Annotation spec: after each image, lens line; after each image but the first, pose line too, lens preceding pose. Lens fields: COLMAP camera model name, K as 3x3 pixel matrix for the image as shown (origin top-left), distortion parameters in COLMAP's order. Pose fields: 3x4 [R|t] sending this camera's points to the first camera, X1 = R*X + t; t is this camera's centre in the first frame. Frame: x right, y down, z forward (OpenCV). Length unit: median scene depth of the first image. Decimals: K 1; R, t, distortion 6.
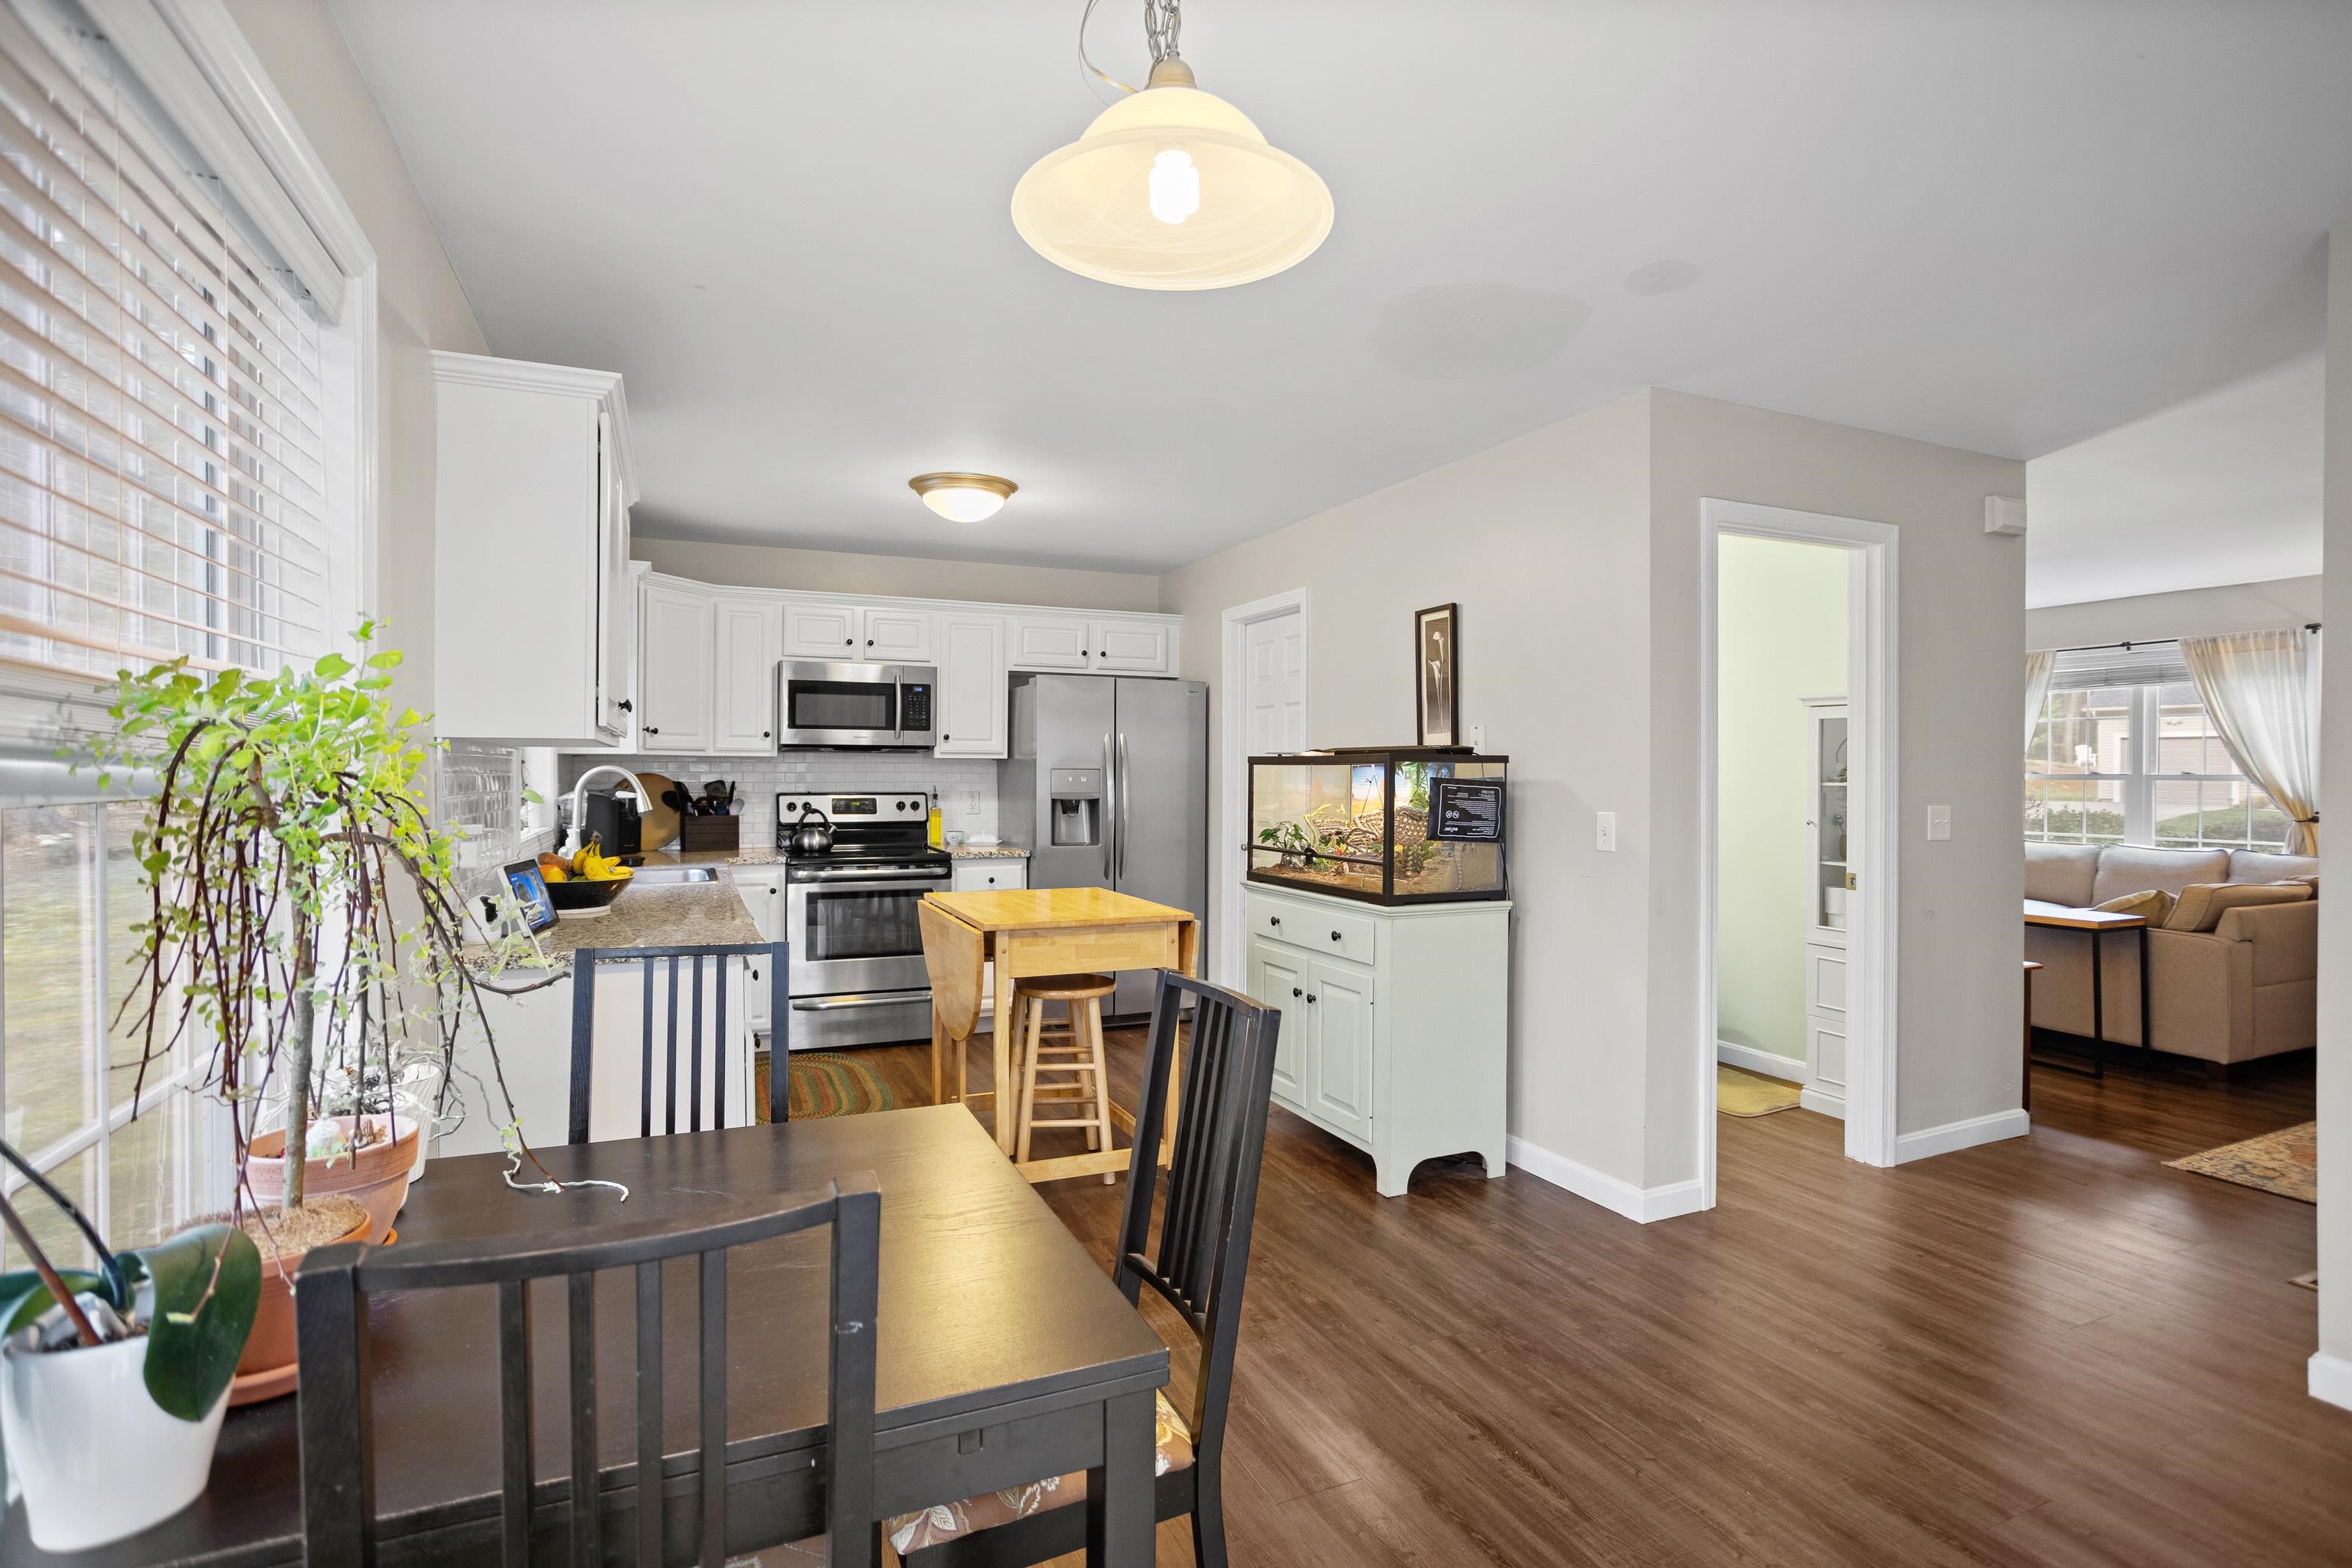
lens RADIAL K [[1179.1, 0, 1131.8], [0, 1179.1, 777.9], [0, 0, 1]] dist [0.001657, 0.001450]
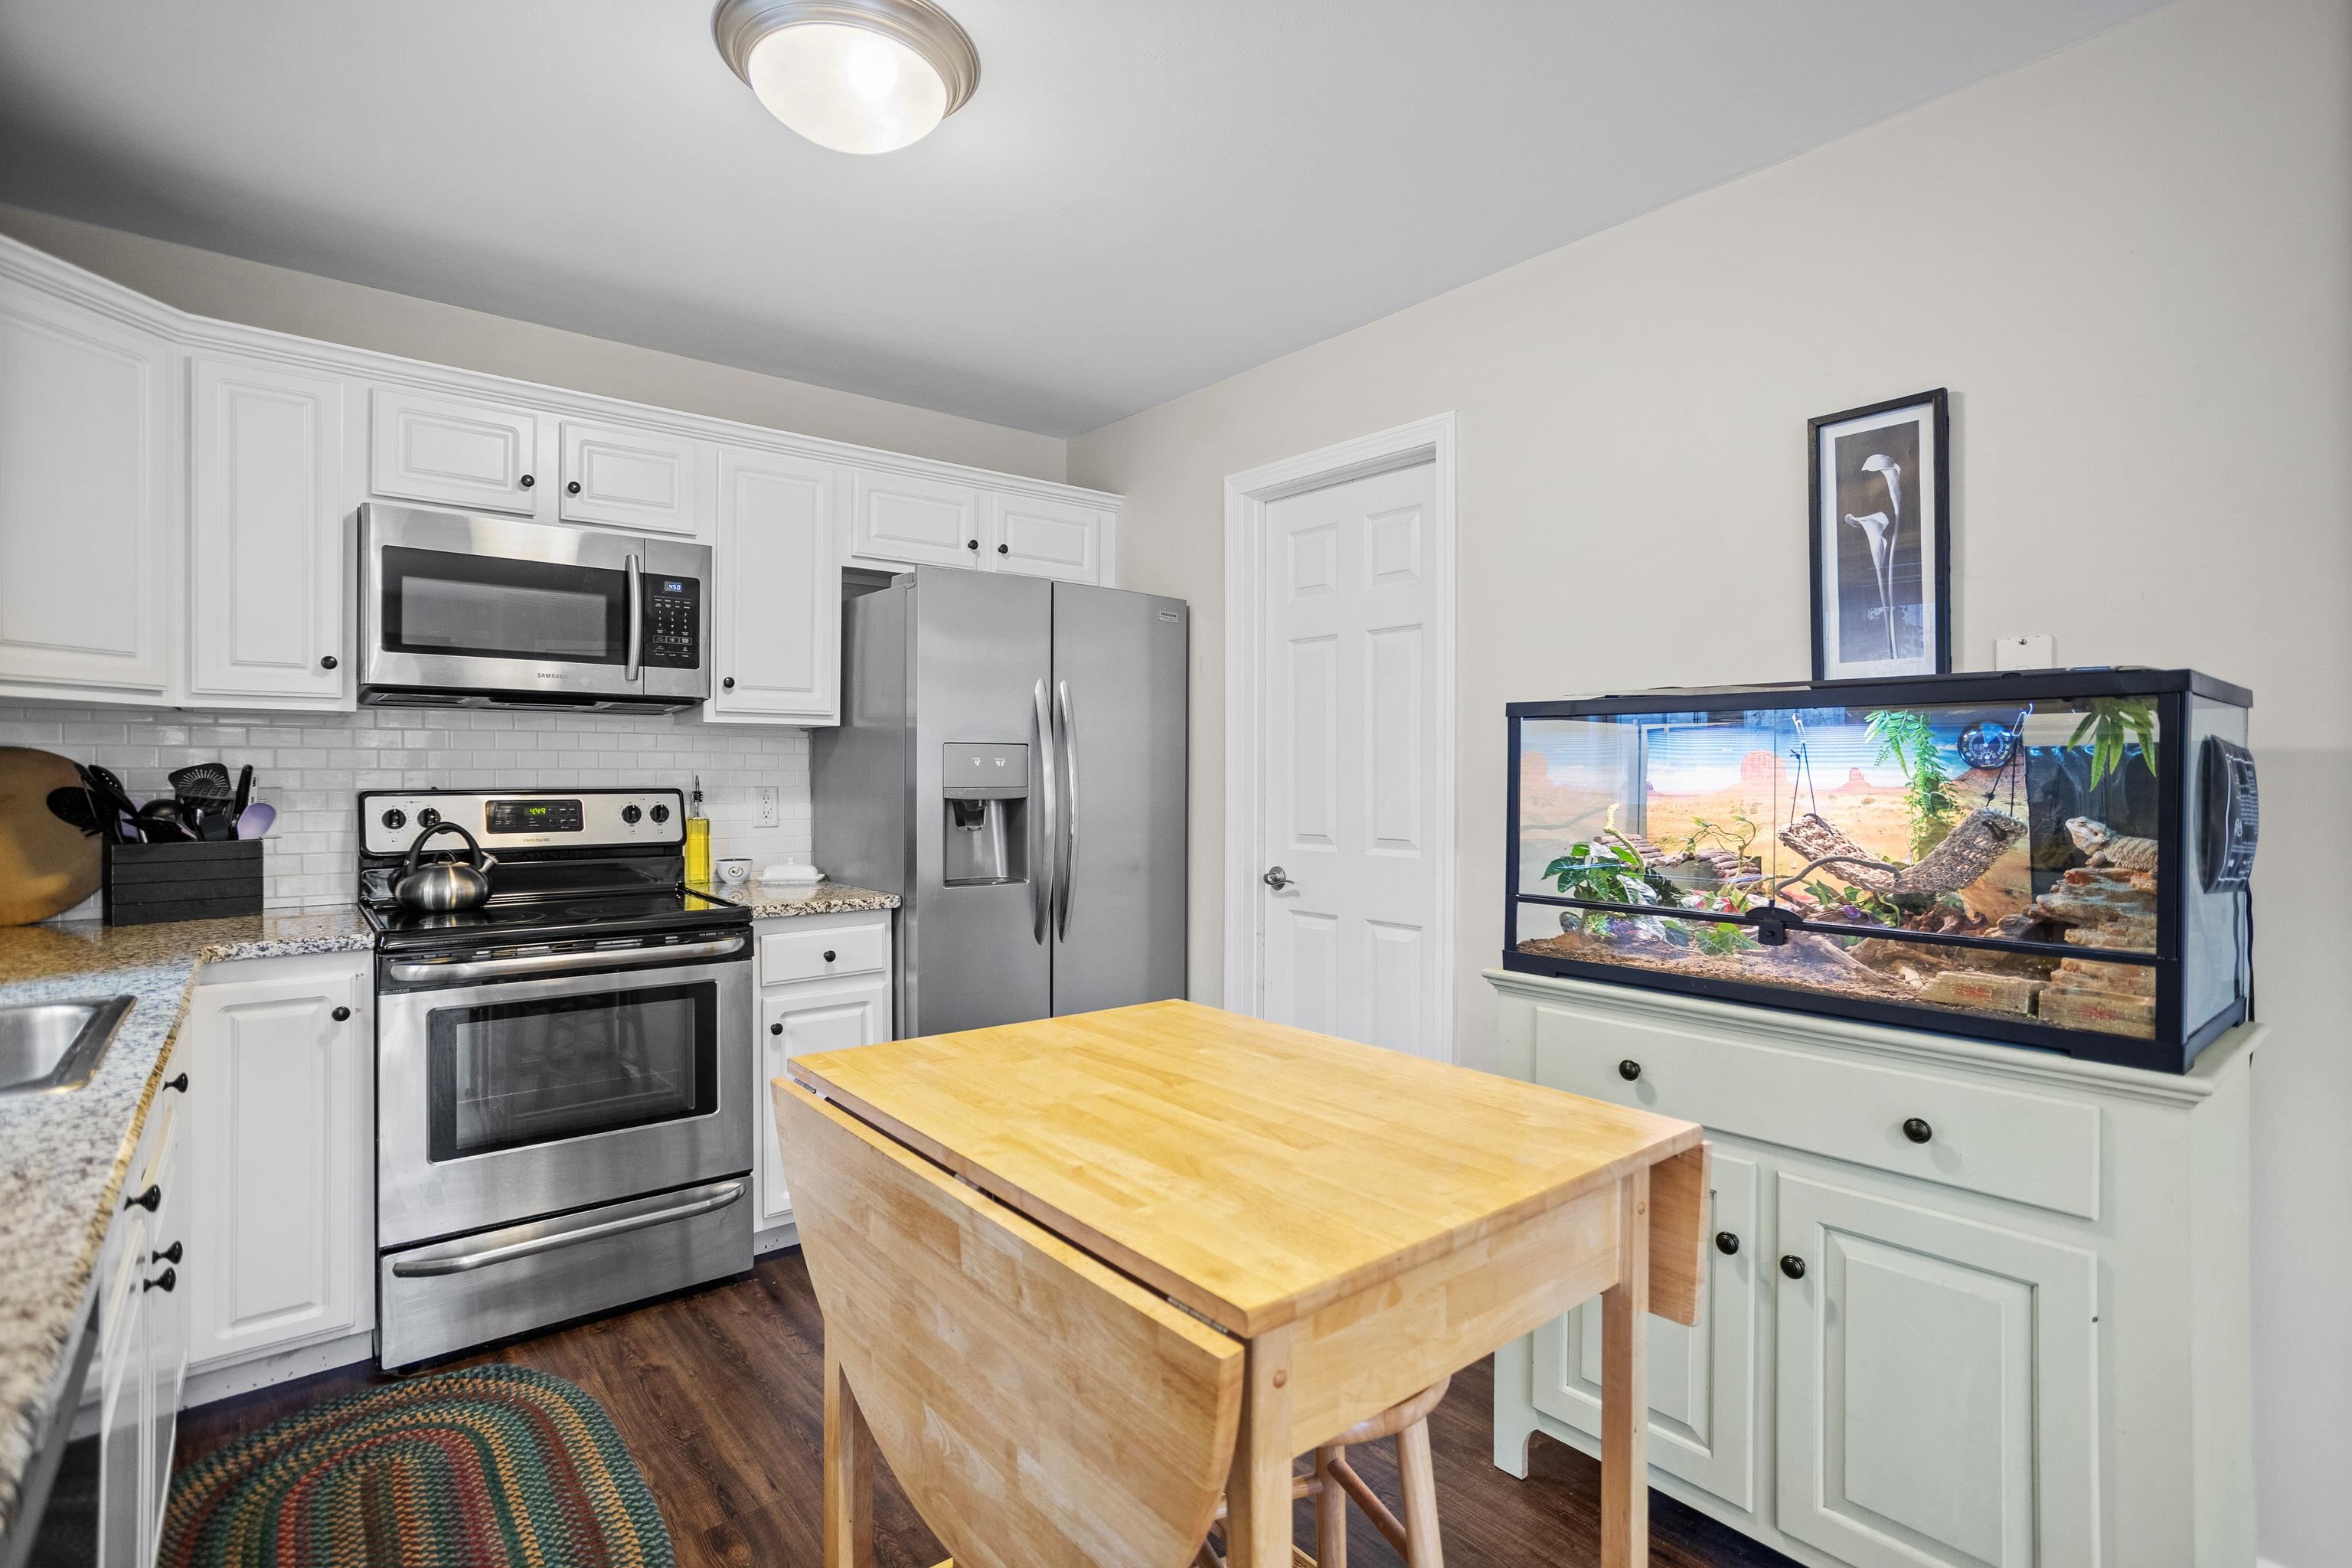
lens RADIAL K [[1144.5, 0, 1171.8], [0, 1144.5, 778.3], [0, 0, 1]] dist [-0.056008, 0.039352]
pose [[0.953651, -0.002596, 0.300905, -0.123539], [0.002511, 0.999997, 0.000670, 0.008282], [-0.300906, 0.000116, 0.953654, 0.467006]]
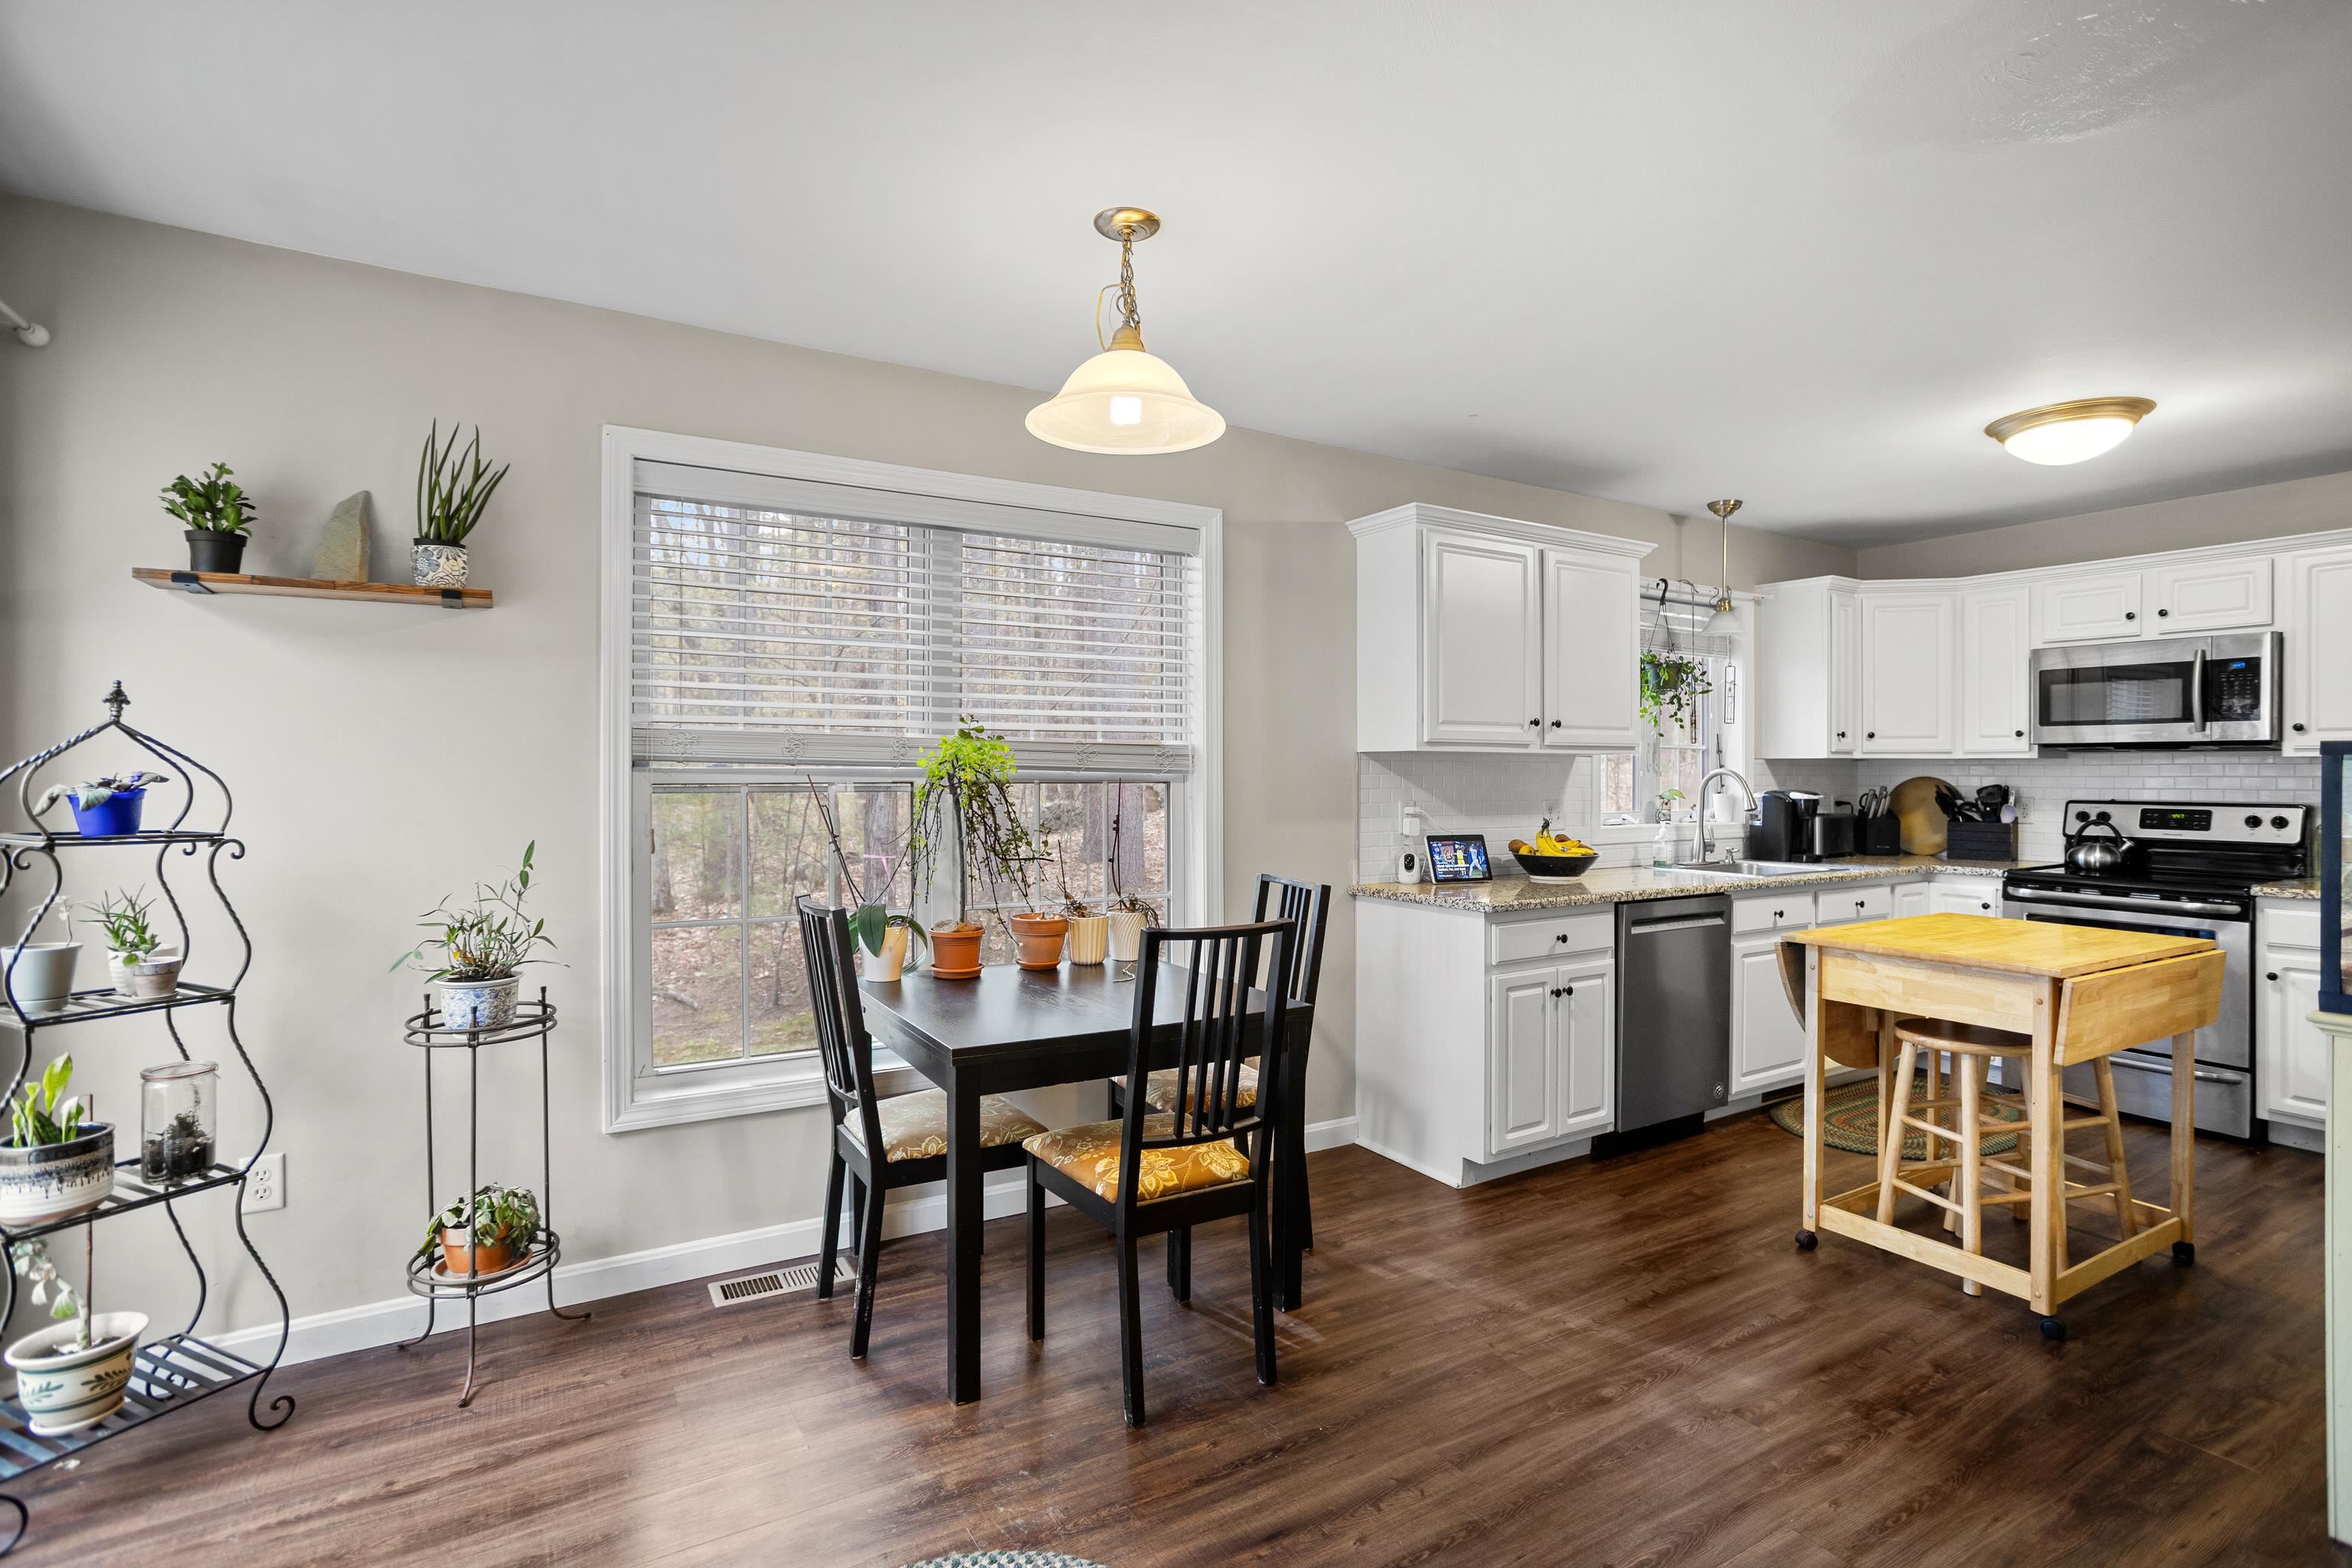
lens RADIAL K [[1154.6, 0, 1182.2], [0, 1154.6, 768.6], [0, 0, 1]] dist [-0.053372, 0.037803]
pose [[0.174481, -0.003525, -0.984654, 0.411542], [-0.008599, 0.999950, -0.005104, -0.000317], [0.984623, 0.009357, 0.174442, 0.217693]]
